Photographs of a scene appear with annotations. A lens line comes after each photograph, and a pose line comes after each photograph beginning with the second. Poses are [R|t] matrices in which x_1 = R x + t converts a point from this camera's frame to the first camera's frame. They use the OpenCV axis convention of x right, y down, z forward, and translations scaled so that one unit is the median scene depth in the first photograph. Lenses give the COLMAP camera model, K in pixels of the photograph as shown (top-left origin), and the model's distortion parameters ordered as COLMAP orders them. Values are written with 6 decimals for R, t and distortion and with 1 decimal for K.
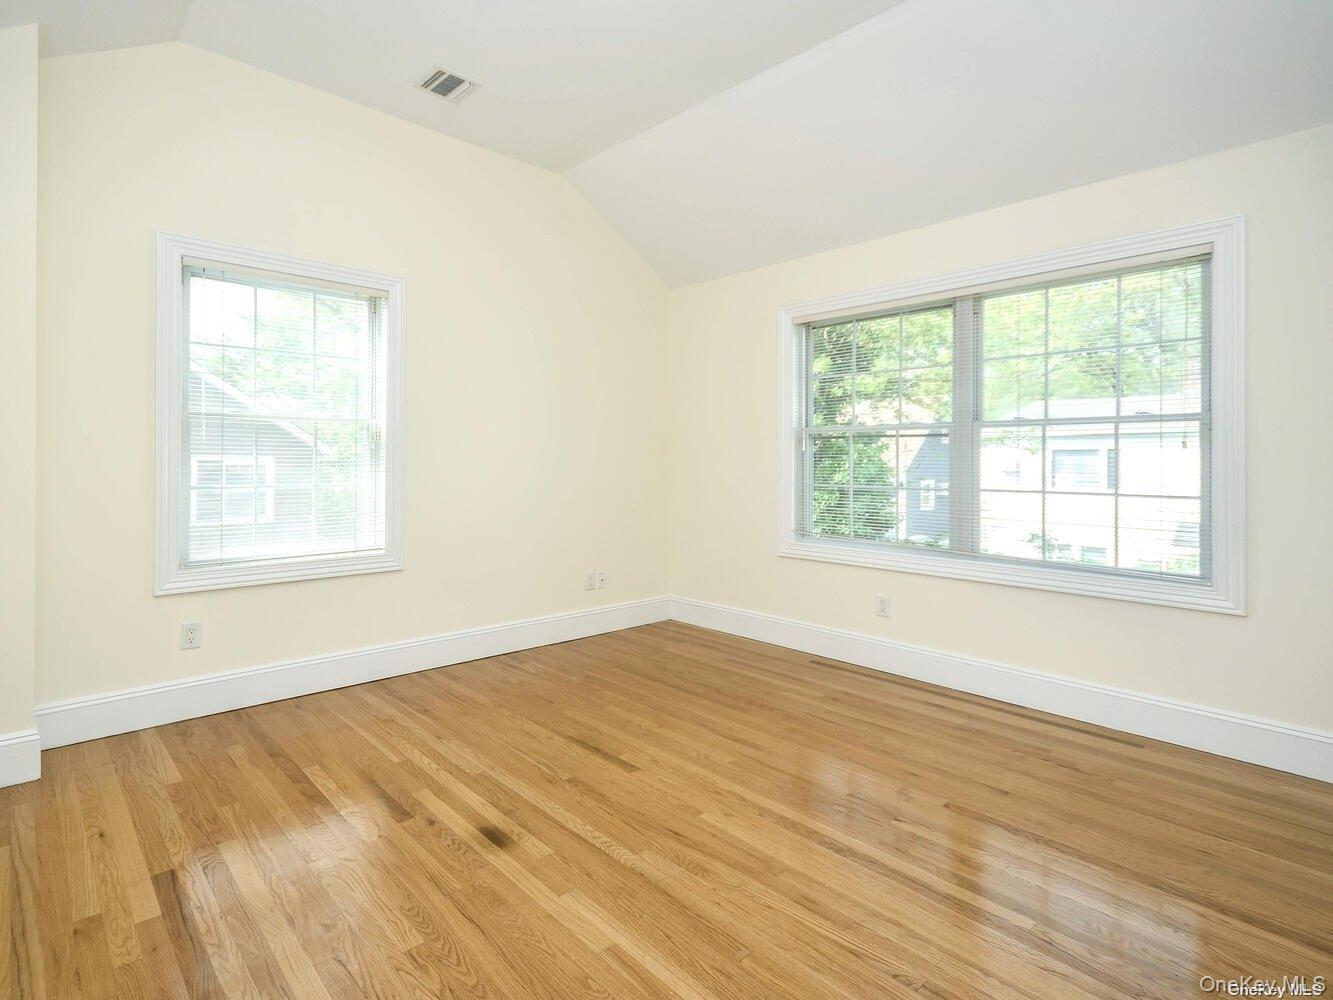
lens RADIAL K [[667.9, 0, 584.7], [0, 667.9, 465.0], [0, 0, 1]] dist [0.003171, -0.001060]
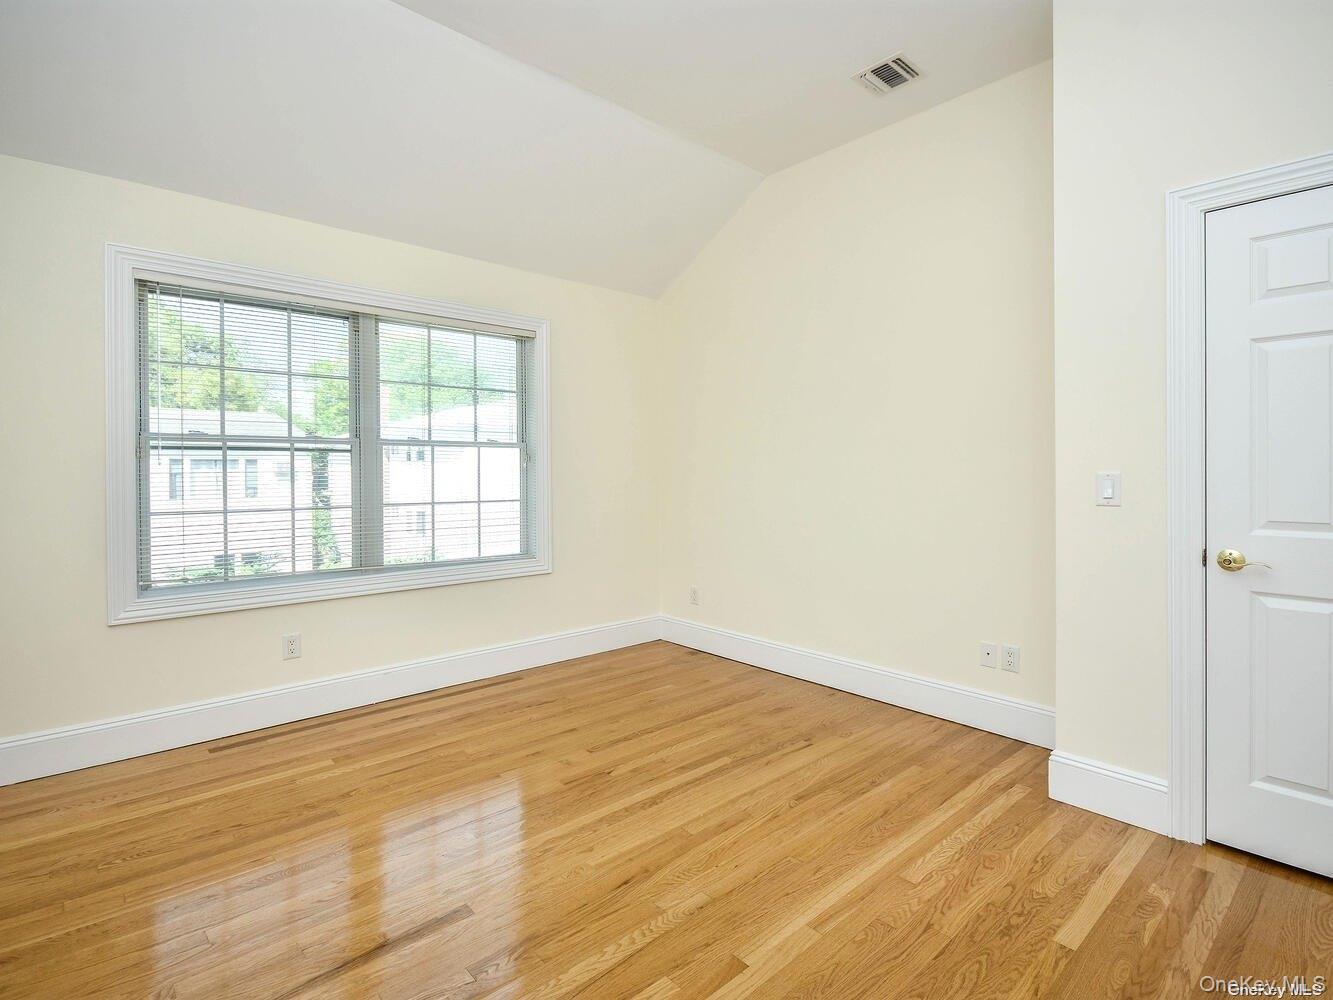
lens RADIAL K [[687.7, 0, 667.4], [0, 687.7, 487.6], [0, 0, 1]] dist [-0.005088, -0.000743]
pose [[-0.043219, -0.029323, 0.998635, -0.570563], [0.010243, 0.999504, 0.029792, -0.019841], [-0.999013, 0.011516, -0.042897, 0.690984]]
